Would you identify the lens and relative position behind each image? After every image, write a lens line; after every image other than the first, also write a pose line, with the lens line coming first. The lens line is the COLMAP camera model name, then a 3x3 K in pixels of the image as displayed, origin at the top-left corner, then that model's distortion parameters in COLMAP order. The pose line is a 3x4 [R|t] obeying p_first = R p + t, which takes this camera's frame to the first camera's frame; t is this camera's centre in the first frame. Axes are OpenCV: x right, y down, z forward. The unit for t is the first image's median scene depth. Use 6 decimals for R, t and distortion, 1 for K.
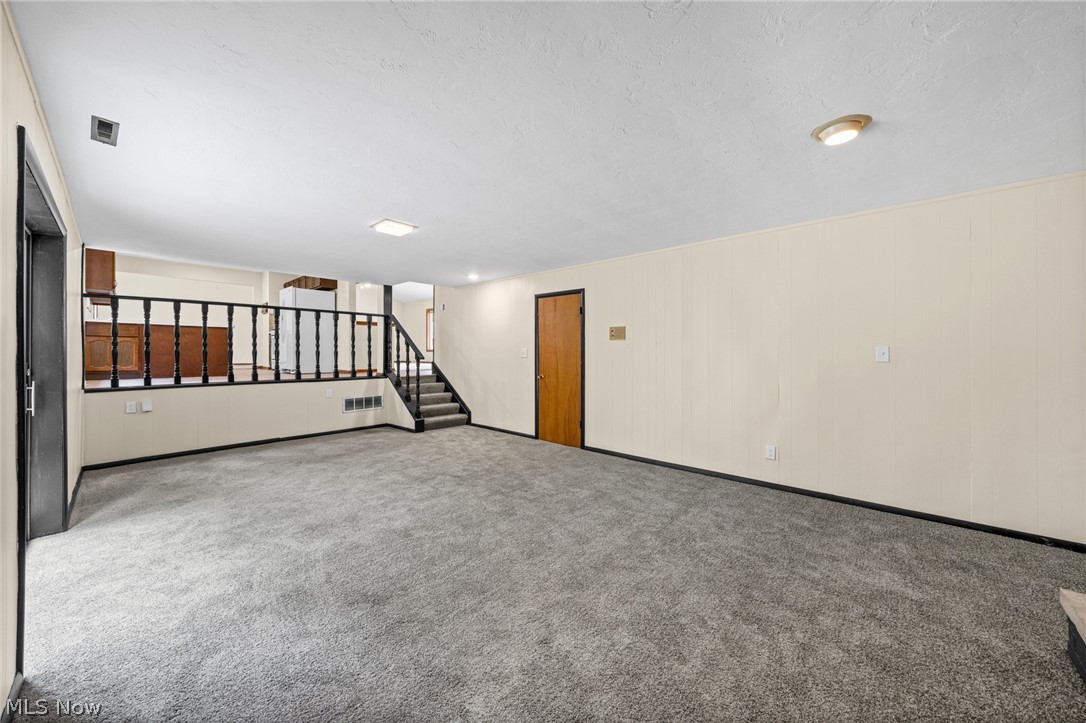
lens RADIAL K [[411.5, 0, 544.1], [0, 411.5, 355.7], [0, 0, 1]] dist [-0.001061, -0.000002]
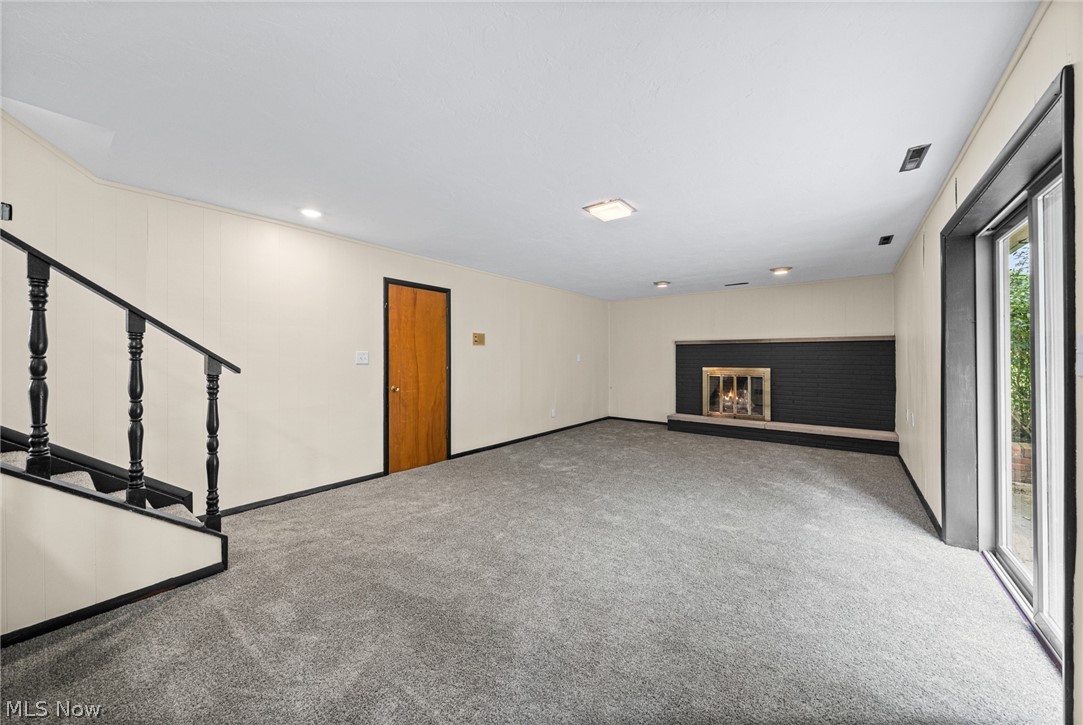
lens RADIAL K [[410.4, 0, 542.6], [0, 410.4, 357.2], [0, 0, 1]] dist [-0.001061, -0.000002]
pose [[-0.128191, 0.001455, 0.991748, -0.853553], [0.008291, 0.999966, -0.000395, -0.004472], [-0.991715, 0.008172, -0.128199, 0.896503]]
